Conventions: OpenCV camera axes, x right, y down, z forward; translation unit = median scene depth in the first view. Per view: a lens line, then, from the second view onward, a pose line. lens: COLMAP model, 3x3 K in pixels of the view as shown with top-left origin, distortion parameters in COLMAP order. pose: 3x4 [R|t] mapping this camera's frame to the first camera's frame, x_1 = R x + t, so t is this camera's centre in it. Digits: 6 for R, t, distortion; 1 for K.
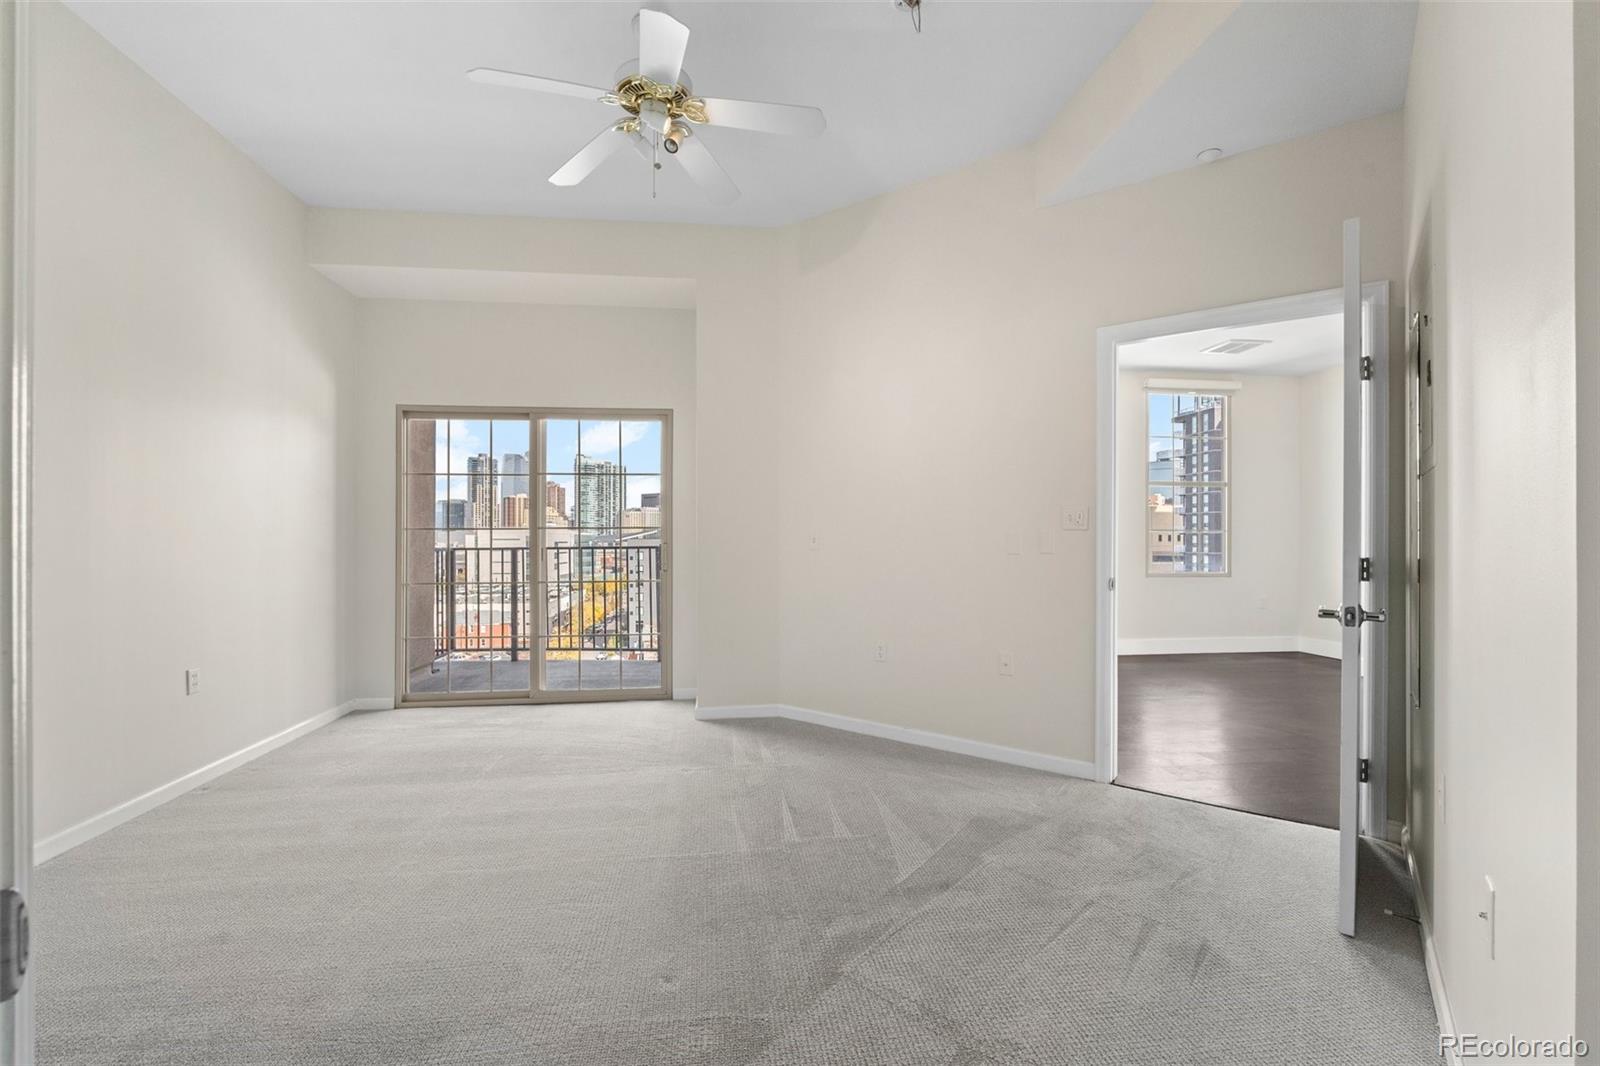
lens RADIAL K [[697.5, 0, 799.5], [0, 697.5, 538.4], [0, 0, 1]] dist [-0.003391, 0.000084]
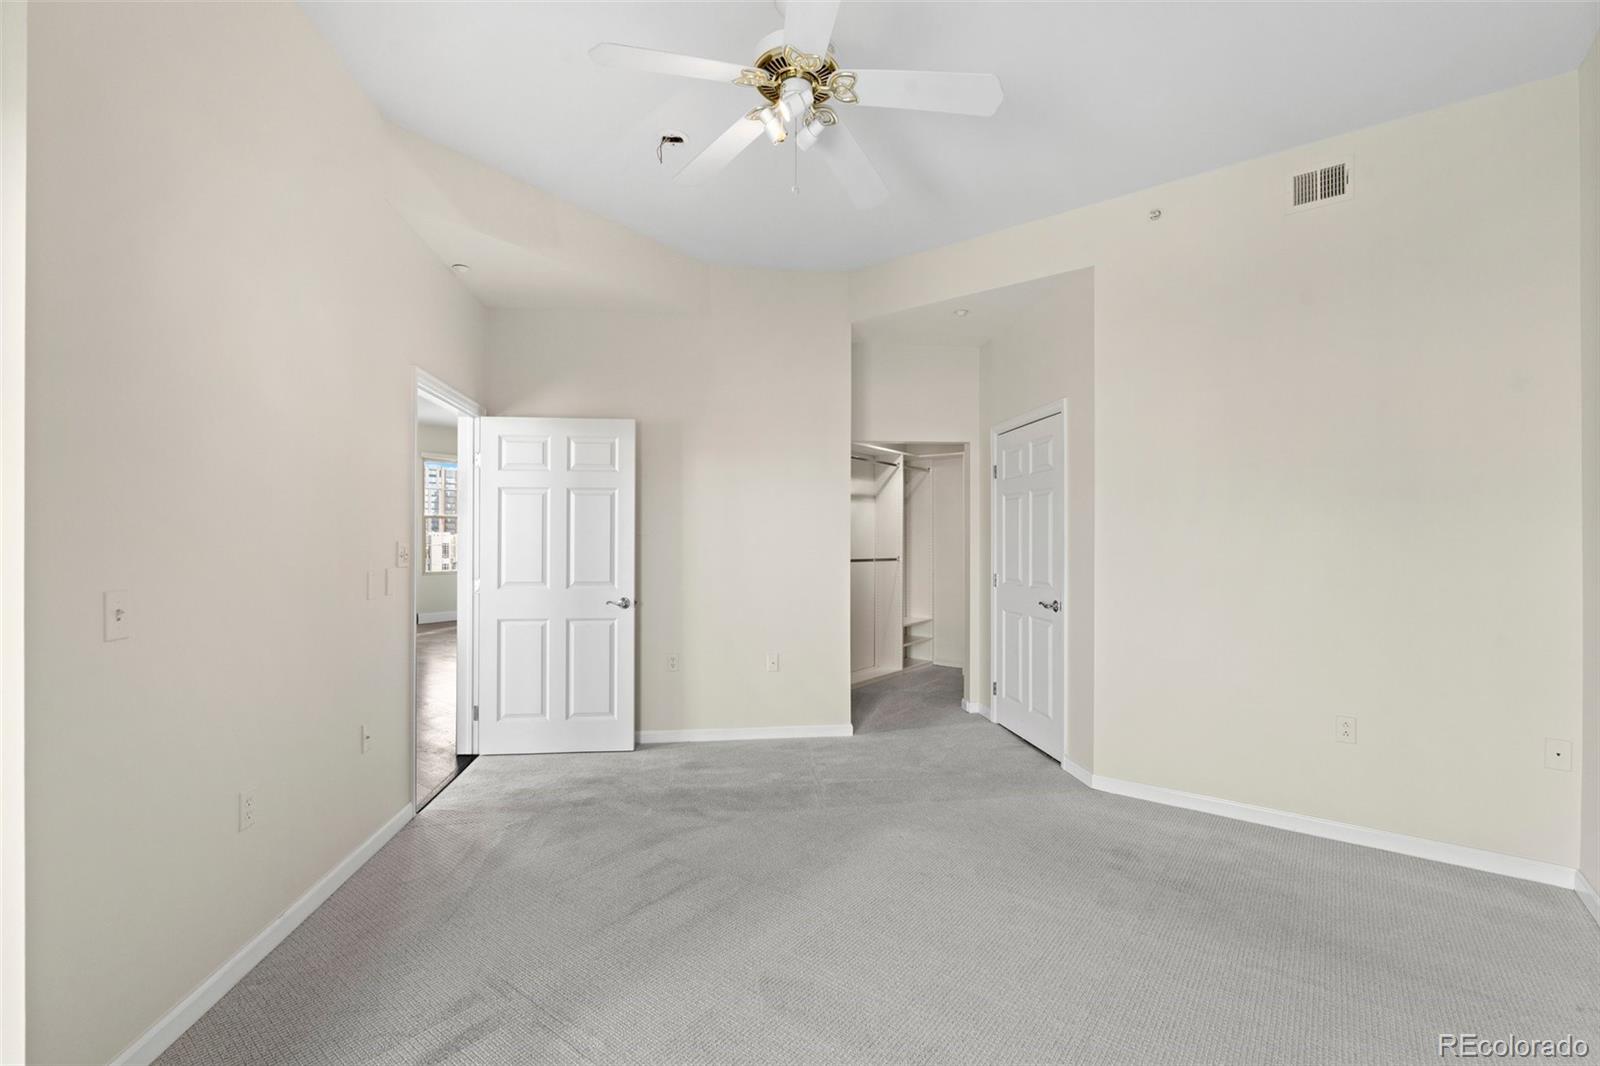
lens RADIAL K [[697.5, 0, 799.5], [0, 697.5, 538.4], [0, 0, 1]] dist [-0.003391, 0.000084]
pose [[-0.704215, 0.000616, 0.709987, -0.689863], [-0.000999, 0.999998, -0.001858, -0.052926], [-0.709986, -0.002018, -0.704213, 1.337634]]
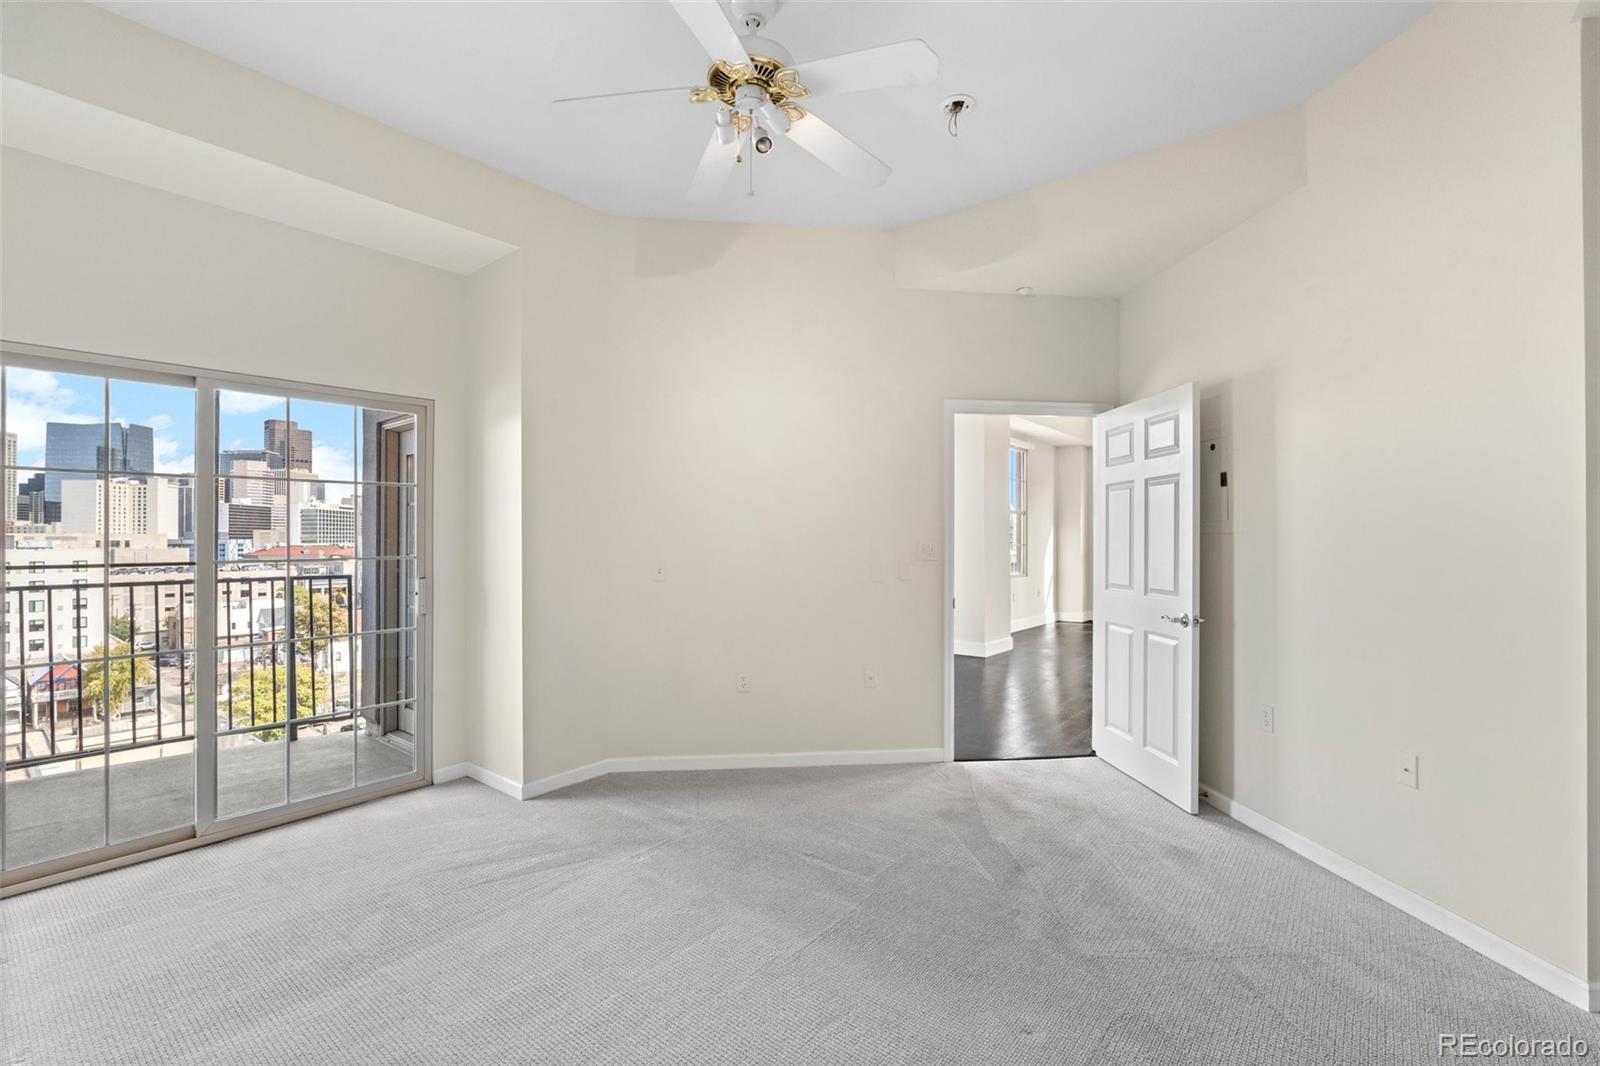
lens RADIAL K [[708.1, 0, 797.3], [0, 708.1, 538.8], [0, 0, 1]] dist [0.004108, 0.000643]
pose [[0.725281, -0.002323, 0.688449, -0.651540], [0.002348, 0.999997, 0.000901, -0.054078], [-0.688449, 0.000963, 0.725284, 0.265371]]
